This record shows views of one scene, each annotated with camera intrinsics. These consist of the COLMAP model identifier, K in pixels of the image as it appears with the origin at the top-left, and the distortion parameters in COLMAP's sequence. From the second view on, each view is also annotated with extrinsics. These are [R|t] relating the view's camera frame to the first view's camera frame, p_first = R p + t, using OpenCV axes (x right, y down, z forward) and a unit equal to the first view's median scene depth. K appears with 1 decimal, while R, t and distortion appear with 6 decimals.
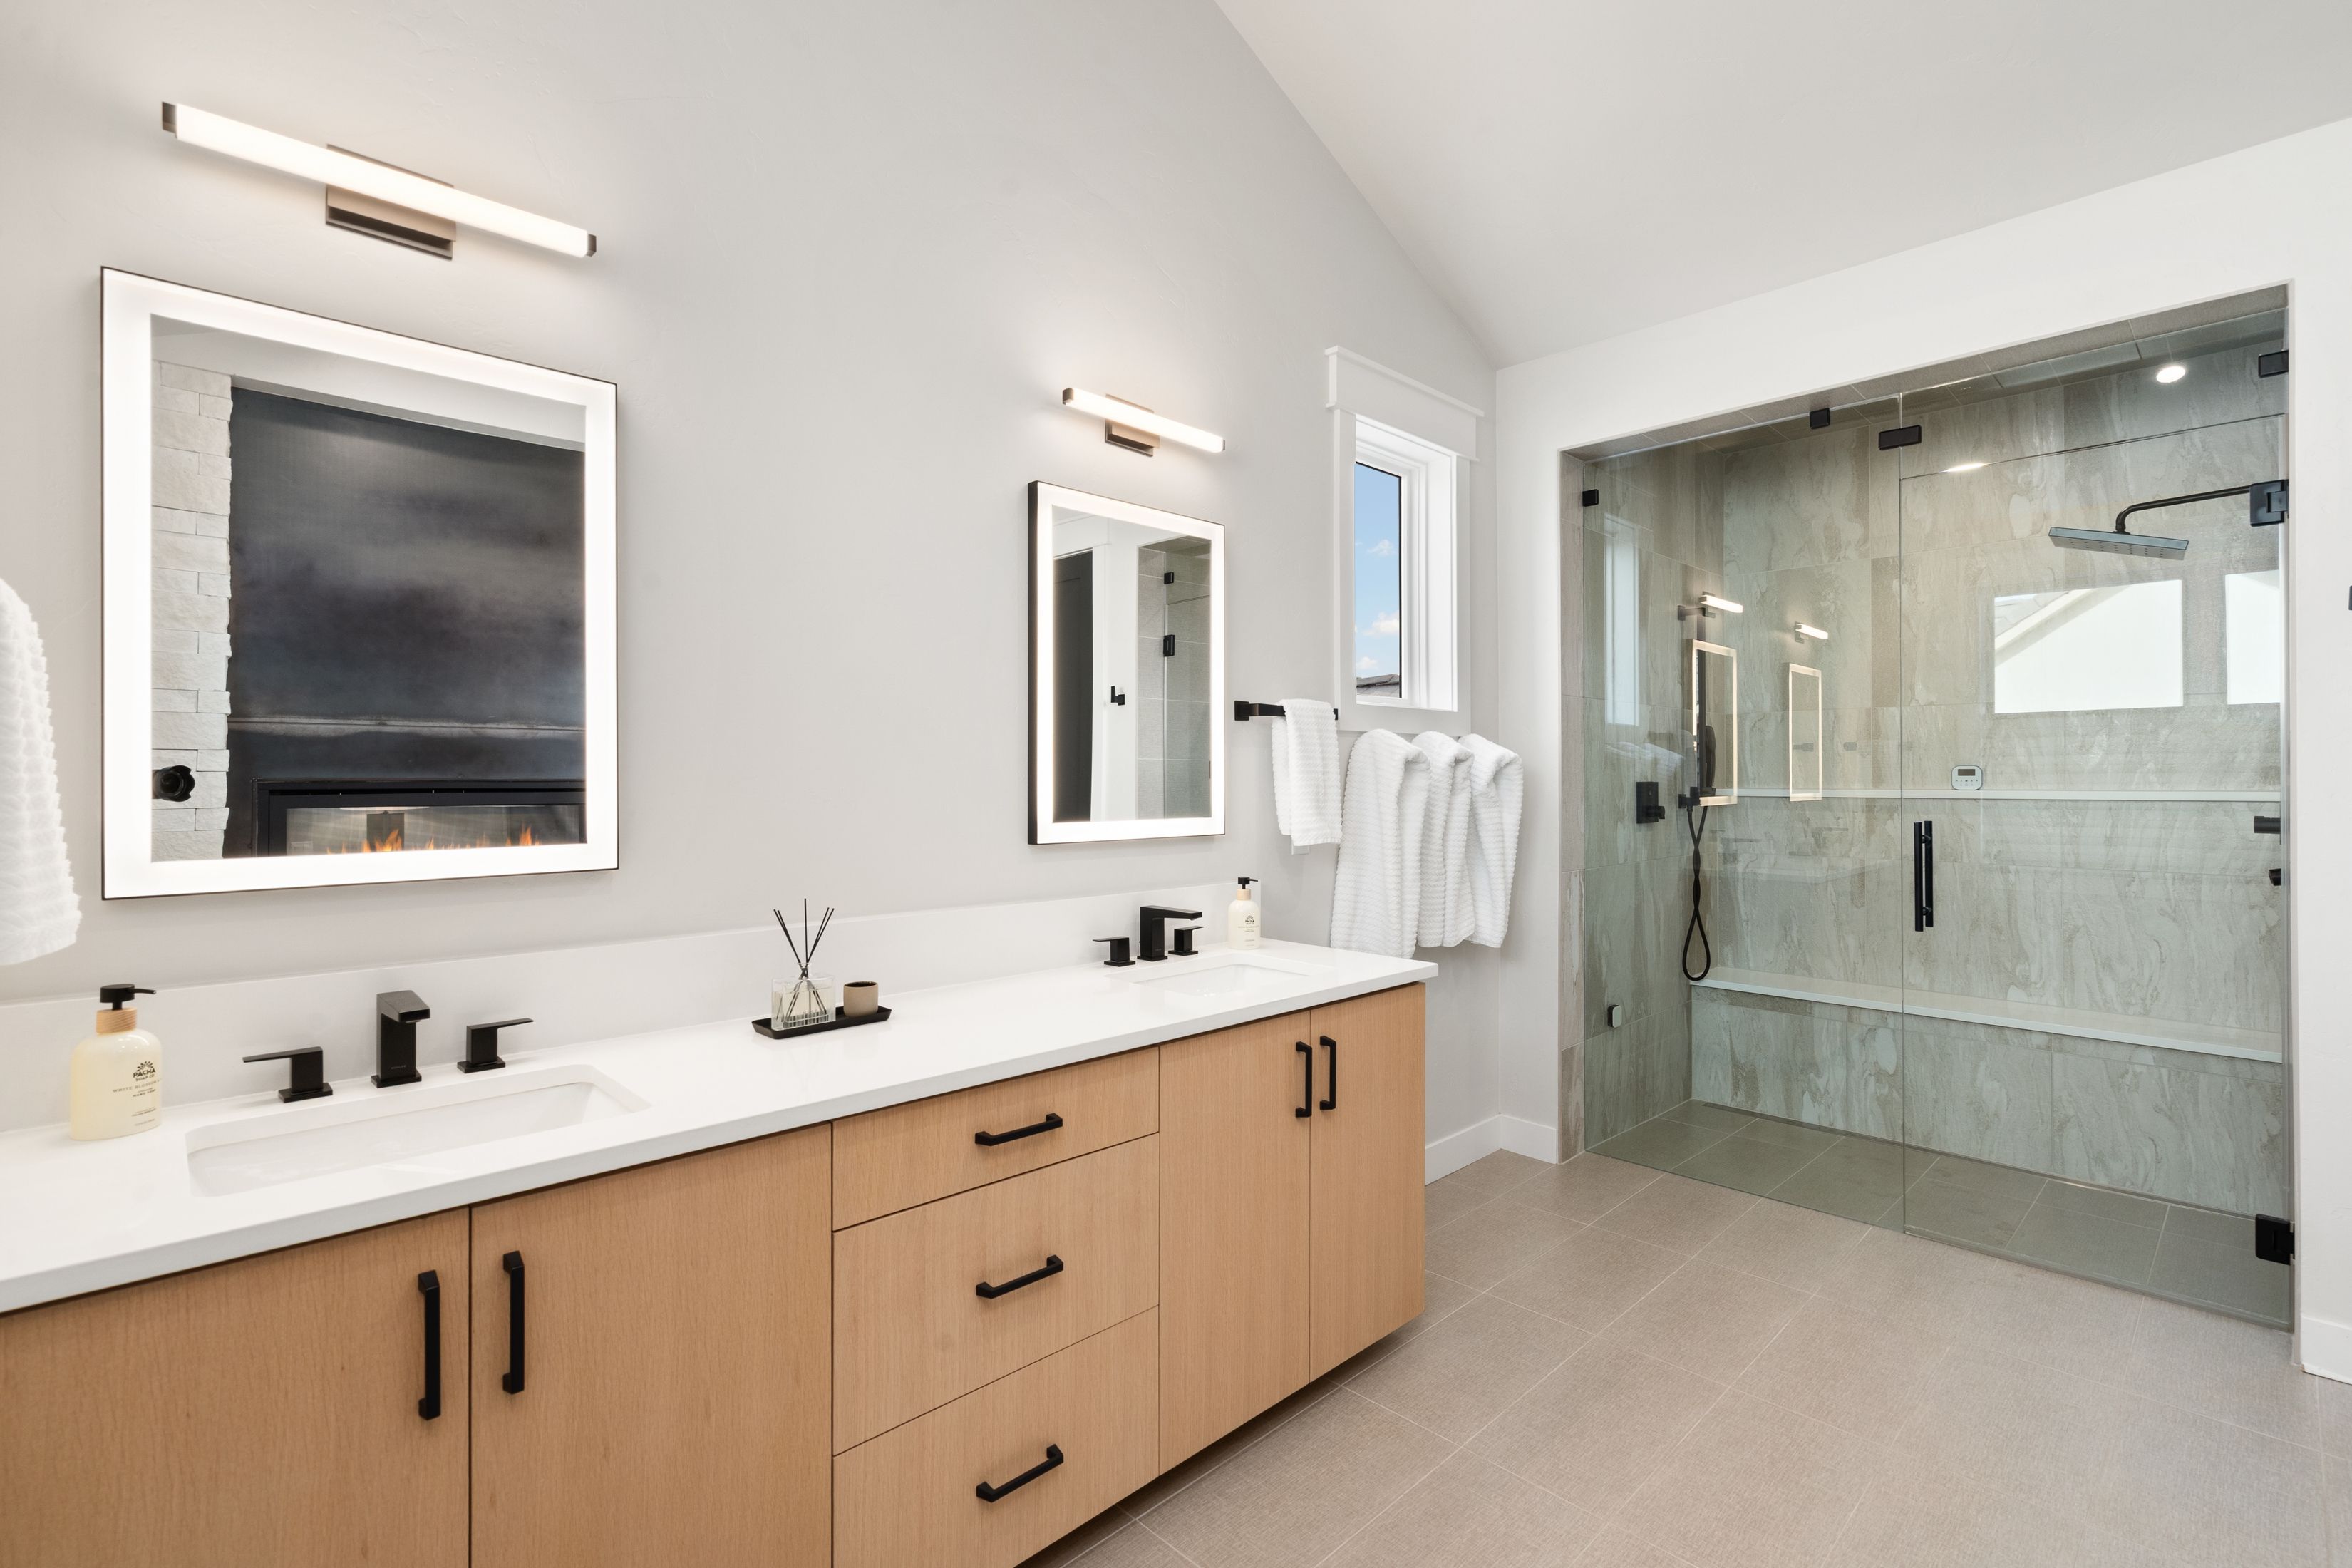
lens RADIAL K [[1069.6, 0, 1173.8], [0, 1069.6, 774.1], [0, 0, 1]] dist [-0.000994, 0.001207]
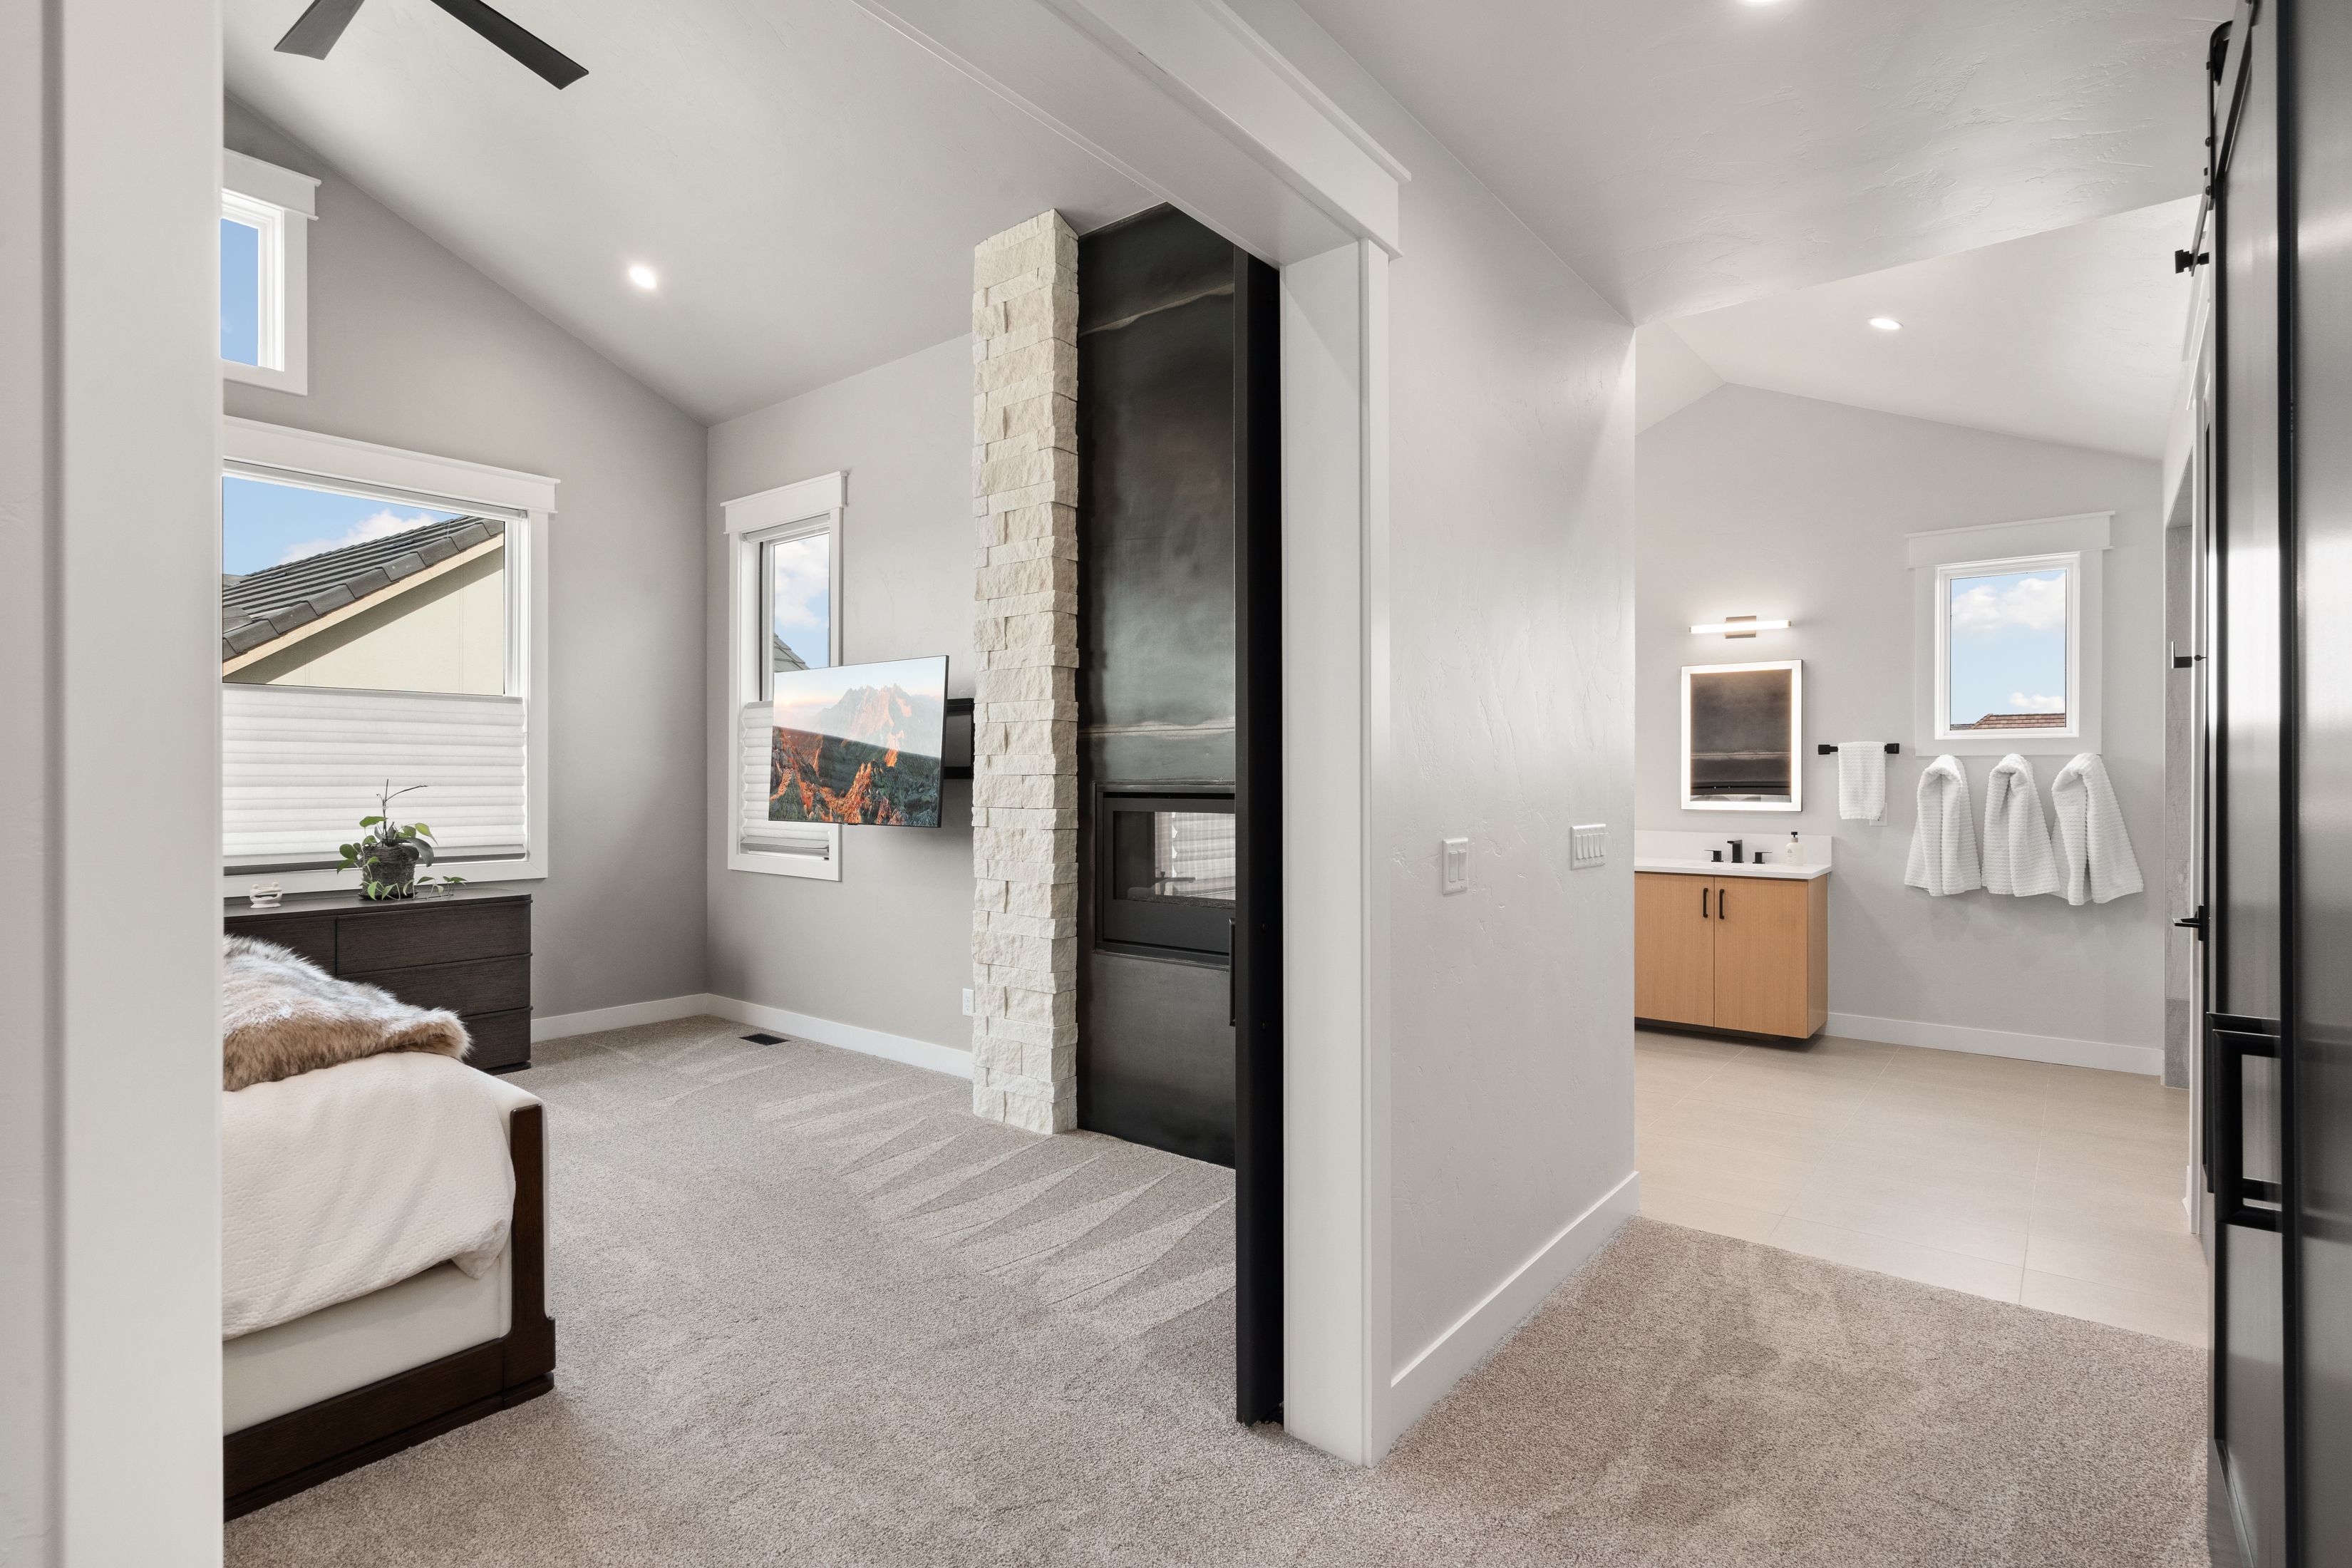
lens RADIAL K [[1140.7, 0, 1167.5], [0, 1140.7, 772.6], [0, 0, 1]] dist [-0.006989, -0.000922]
pose [[0.136410, 0.000124, -0.990652, 1.546265], [0.000620, 1.000000, 0.000210, -0.014083], [0.990652, -0.000643, 0.136410, -0.369191]]
